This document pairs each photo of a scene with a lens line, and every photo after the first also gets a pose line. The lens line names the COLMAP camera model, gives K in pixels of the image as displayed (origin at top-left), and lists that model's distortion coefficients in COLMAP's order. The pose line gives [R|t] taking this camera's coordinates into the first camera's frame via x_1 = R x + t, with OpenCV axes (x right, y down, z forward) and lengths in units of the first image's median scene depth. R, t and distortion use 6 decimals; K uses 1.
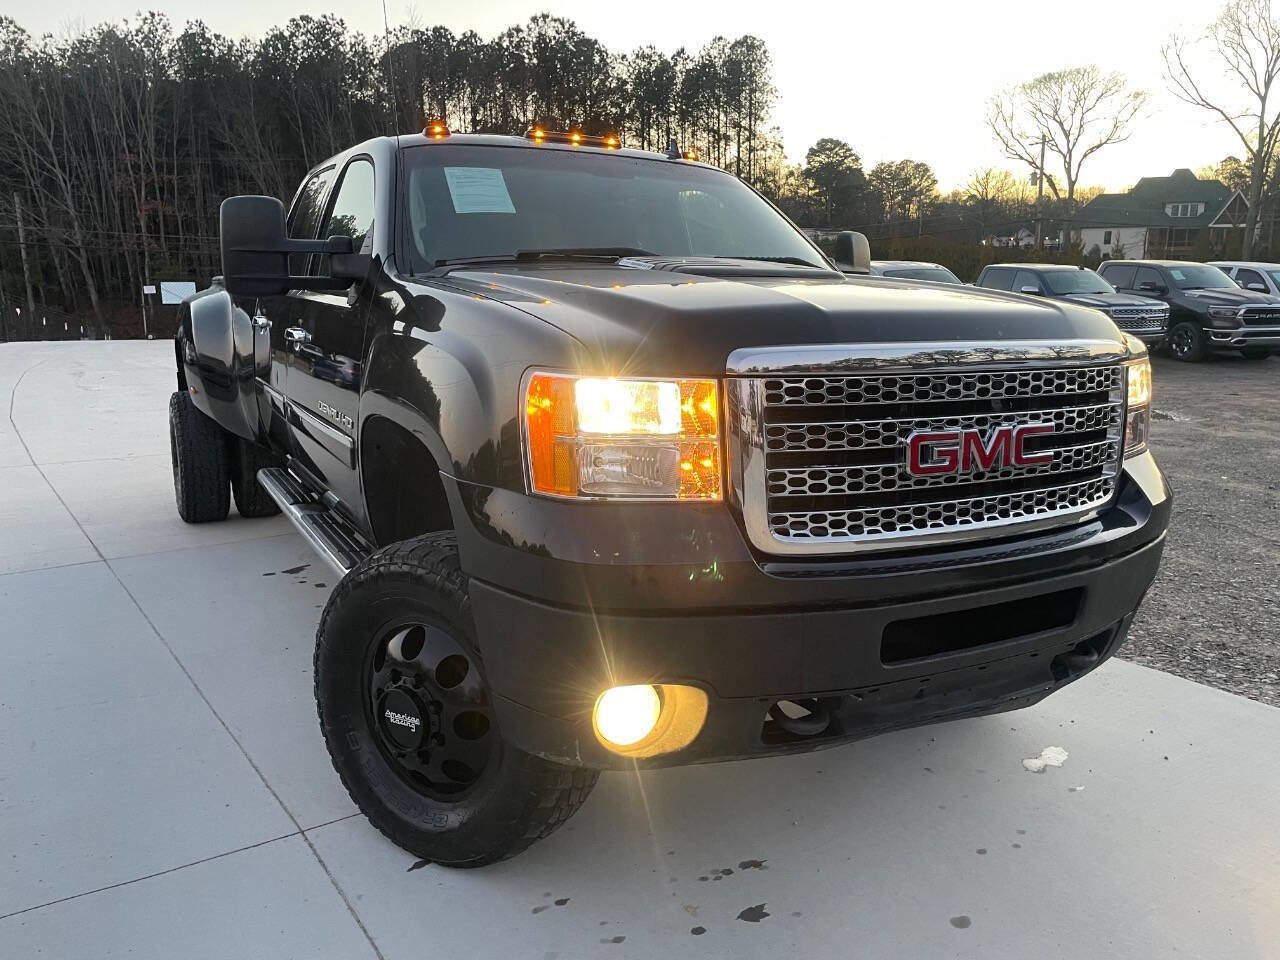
lens RADIAL K [[964.2, 0, 658.2], [0, 964.2, 486.6], [0, 0, 1]] dist [0.079205, -0.101672]
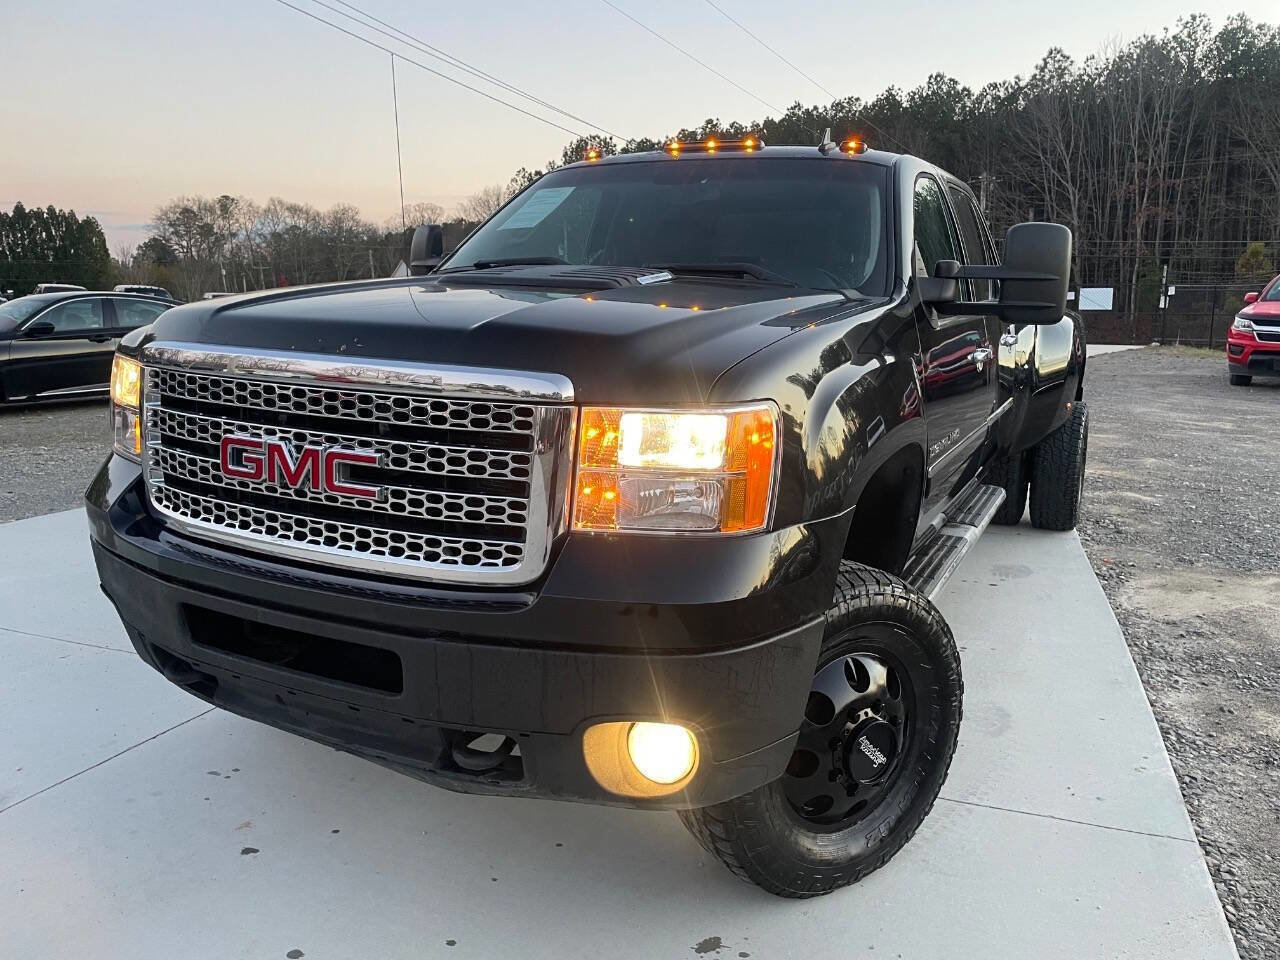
lens RADIAL K [[964.2, 0, 645.3], [0, 964.2, 482.2], [0, 0, 1]] dist [0.079205, -0.101672]
pose [[0.561087, 0.159973, -0.812152, 0.103031], [-0.168174, 0.982715, 0.077384, -0.012130], [0.810493, 0.093164, 0.578292, 0.057338]]
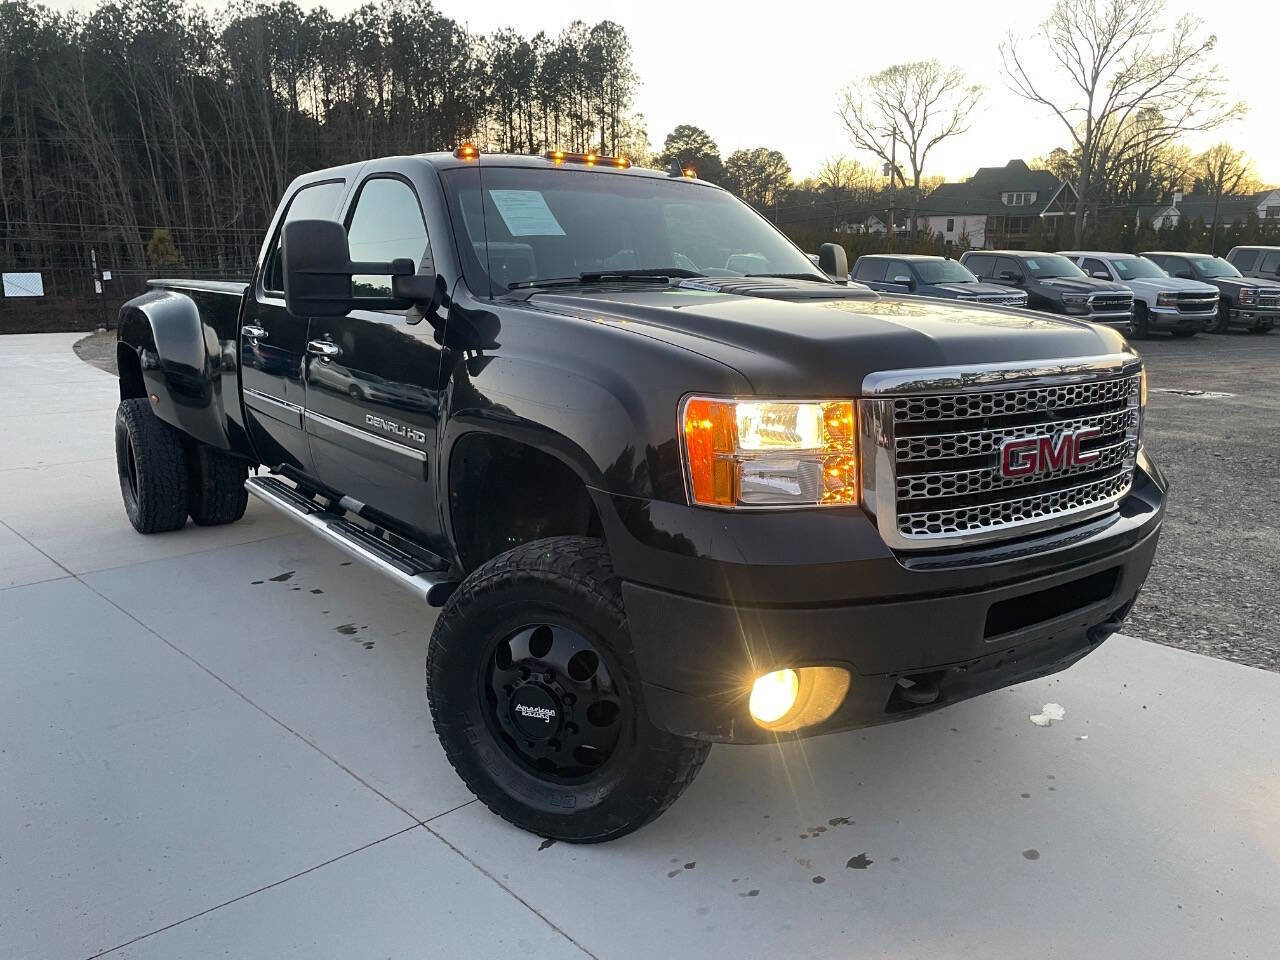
lens RADIAL K [[964.2, 0, 651.1], [0, 964.2, 489.5], [0, 0, 1]] dist [0.079205, -0.101672]
pose [[0.990992, -0.032676, 0.129875, -0.023605], [0.030417, 0.999350, 0.019345, -0.002460], [-0.130422, -0.015220, 0.991342, -0.008207]]
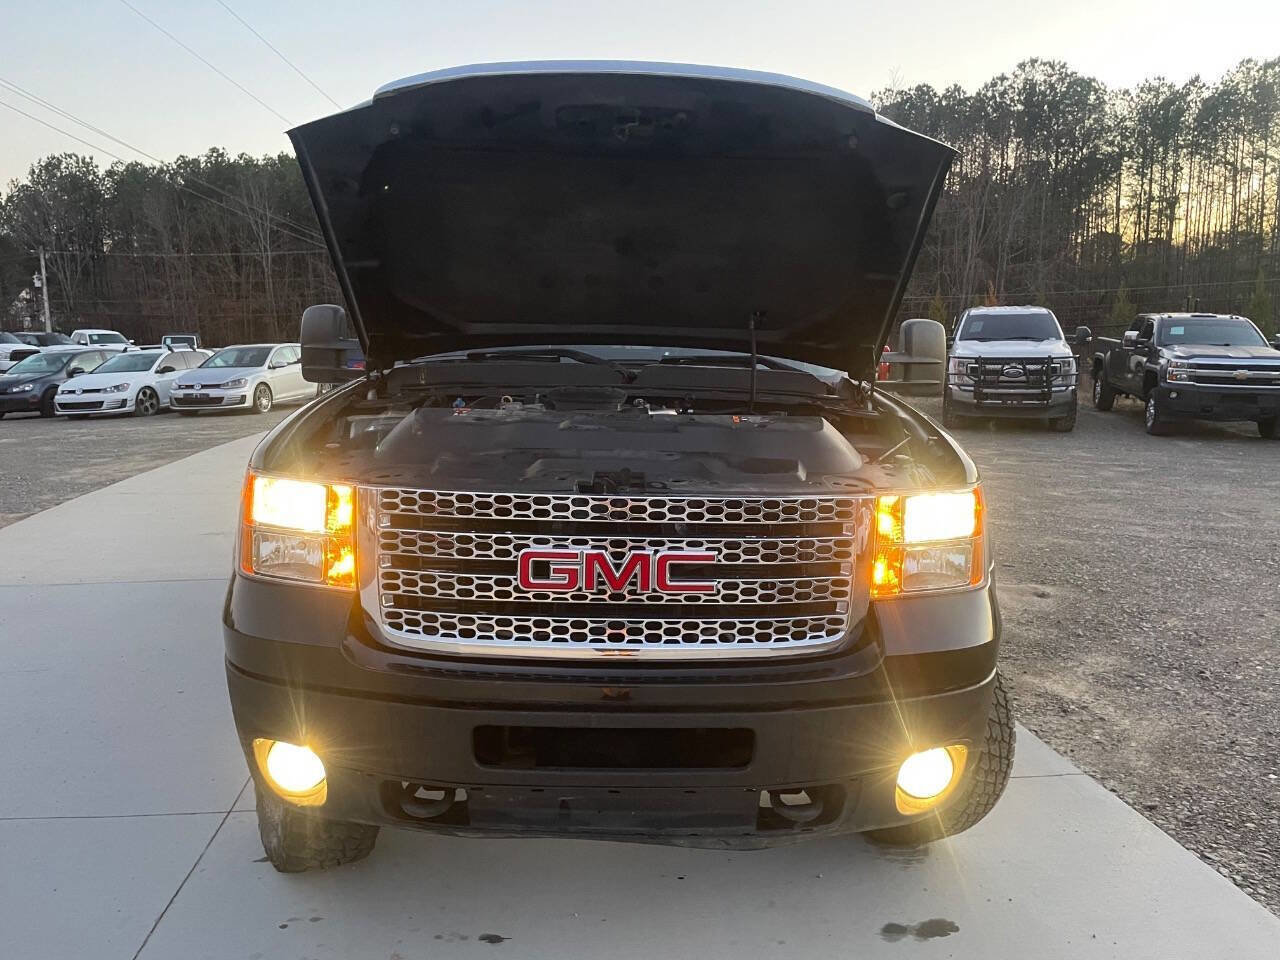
lens RADIAL K [[960.7, 0, 663.5], [0, 960.7, 480.0], [0, 0, 1]] dist [0.089006, -0.115131]
pose [[0.887098, 0.072524, -0.455847, 0.065127], [-0.097141, 0.994795, -0.030771, -0.008403], [0.451243, 0.071578, 0.889526, 0.009968]]
